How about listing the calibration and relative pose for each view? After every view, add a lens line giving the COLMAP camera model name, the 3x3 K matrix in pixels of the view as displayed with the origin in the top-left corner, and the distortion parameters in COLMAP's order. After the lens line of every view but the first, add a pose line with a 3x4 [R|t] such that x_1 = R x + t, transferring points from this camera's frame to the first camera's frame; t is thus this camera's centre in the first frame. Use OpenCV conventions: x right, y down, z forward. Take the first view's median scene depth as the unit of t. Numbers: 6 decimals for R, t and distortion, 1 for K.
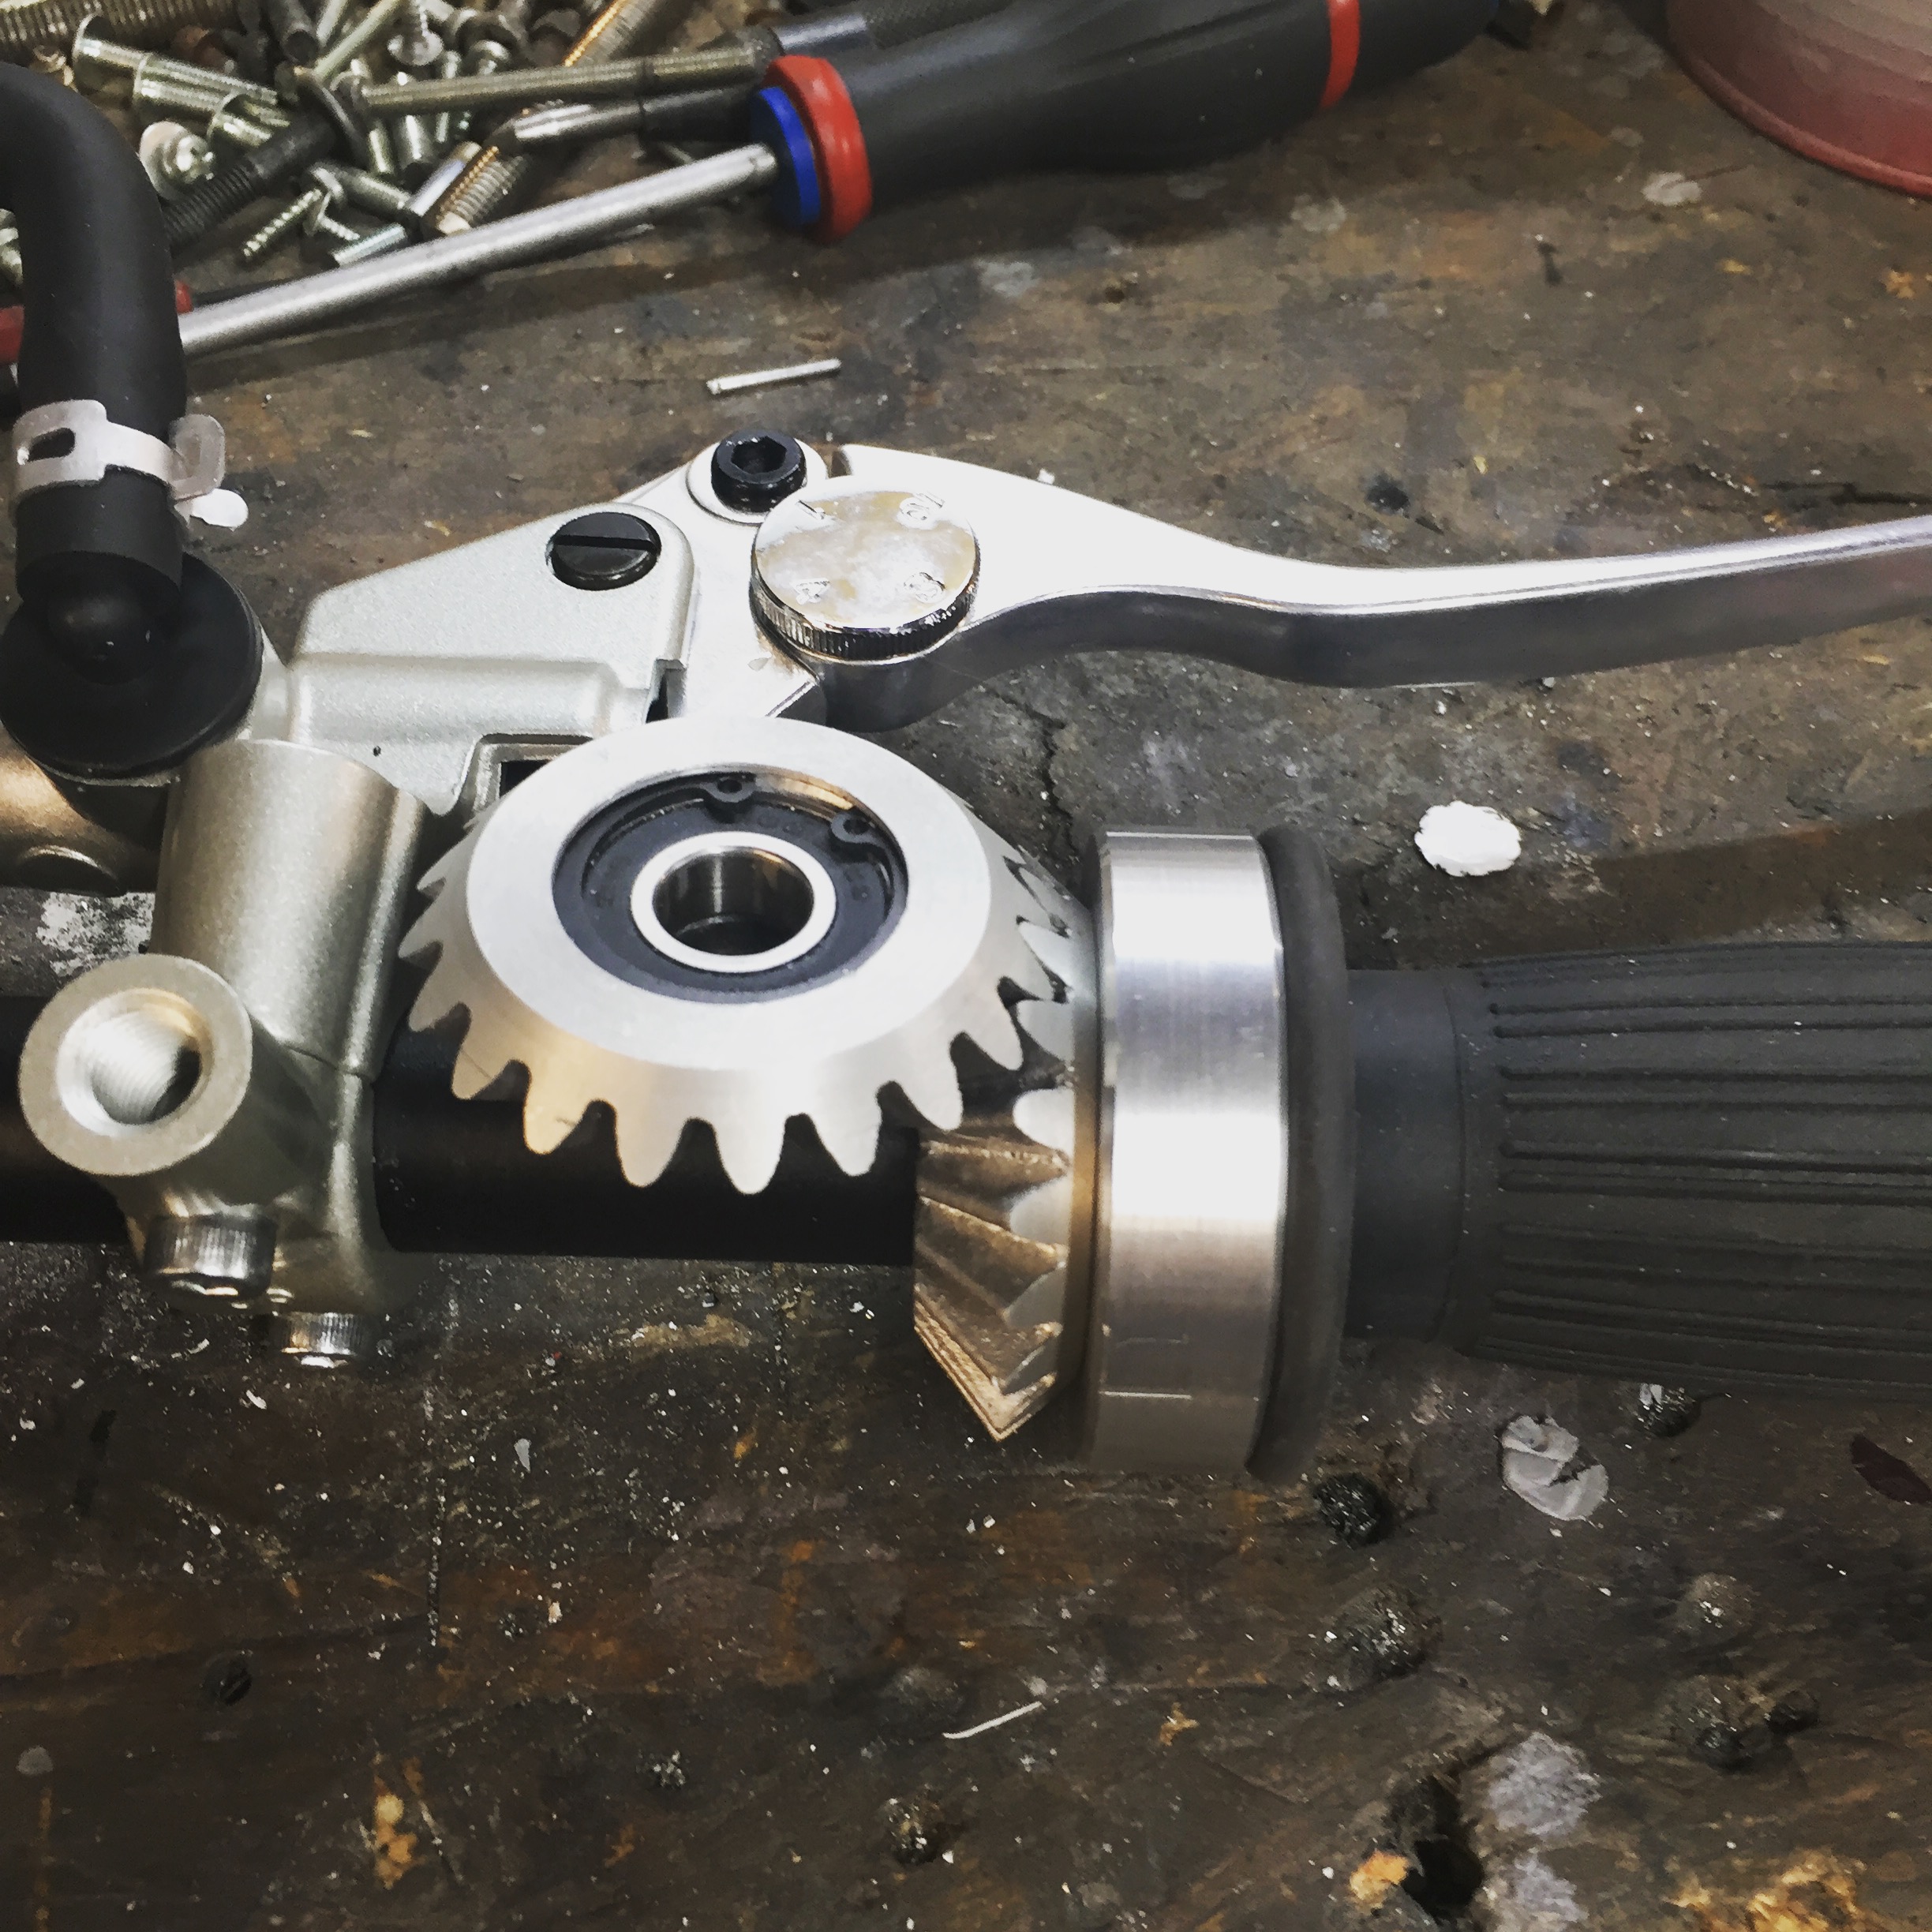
lens RADIAL K [[2158.3, 0, 966.0], [0, 2158.3, 966.0], [0, 0, 1]] dist [0.089141, -0.168244]
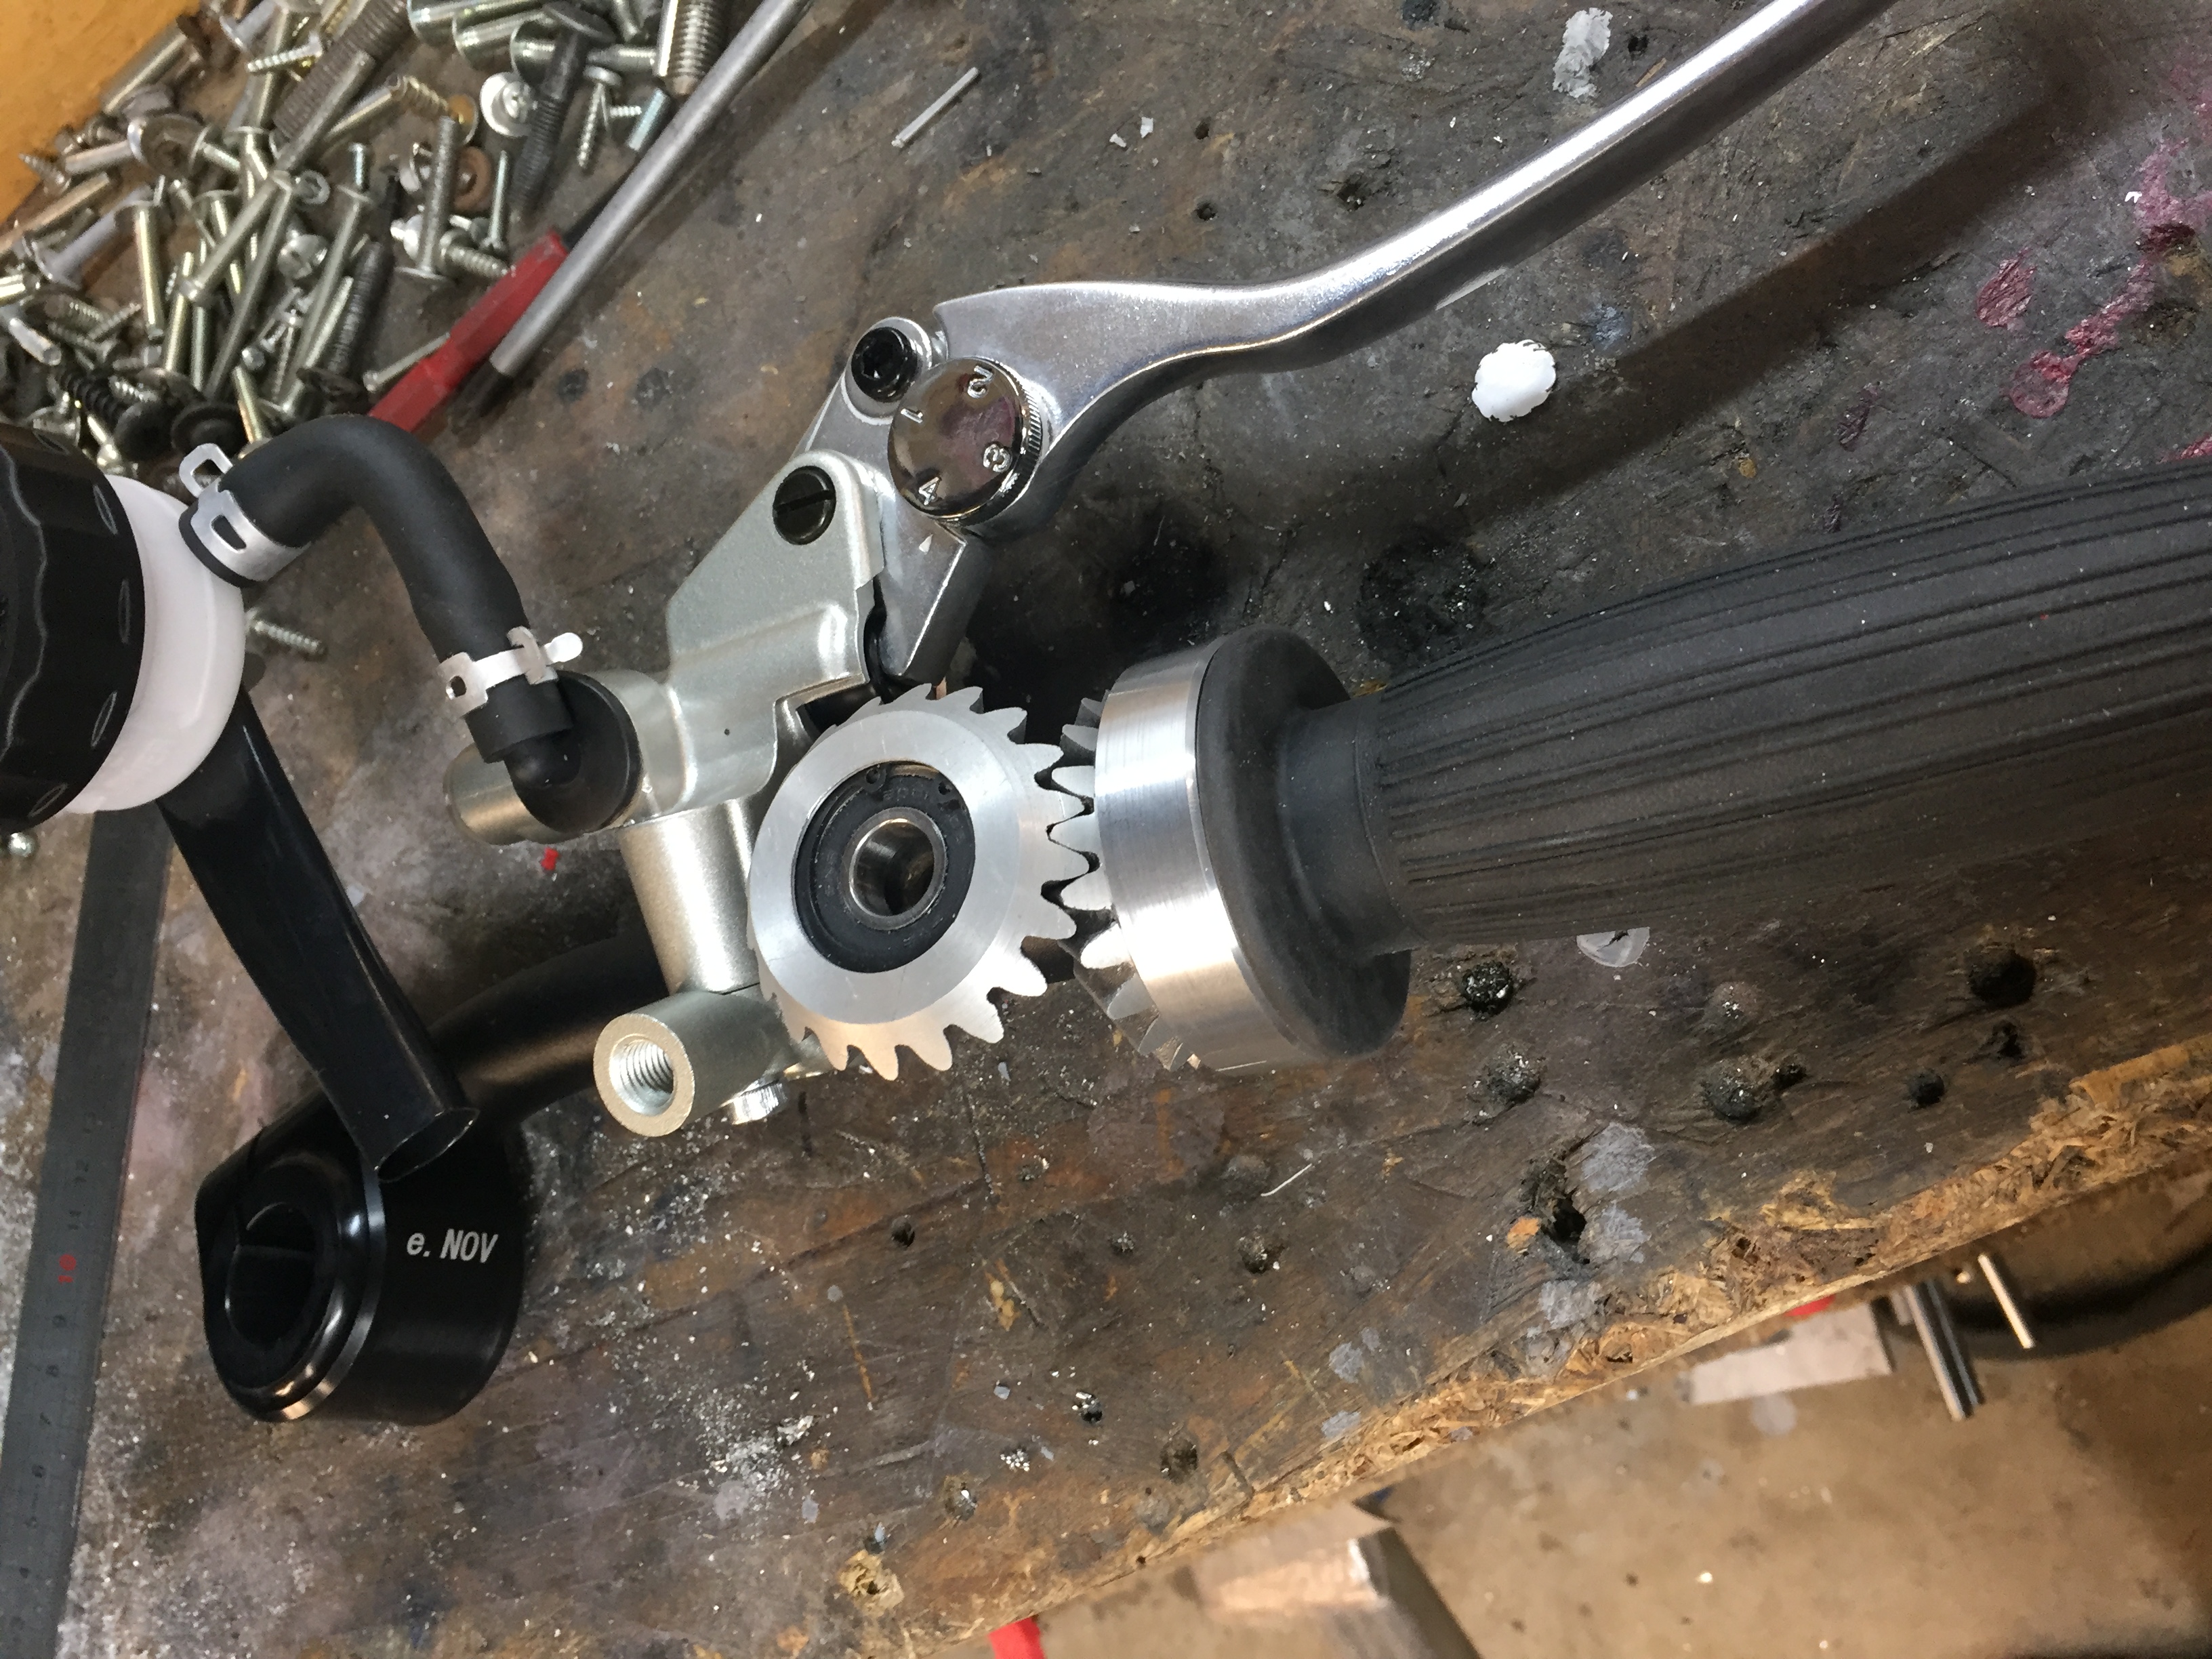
lens RADIAL K [[1870.0, 0, 1106.0], [0, 1870.0, 829.5], [0, 0, 1]] dist [0.035085, -0.001936]
pose [[0.852751, -0.260779, -0.452560, 0.599834], [0.435870, 0.832719, 0.341463, -0.412823], [0.287809, -0.488440, 0.823767, -0.074273]]
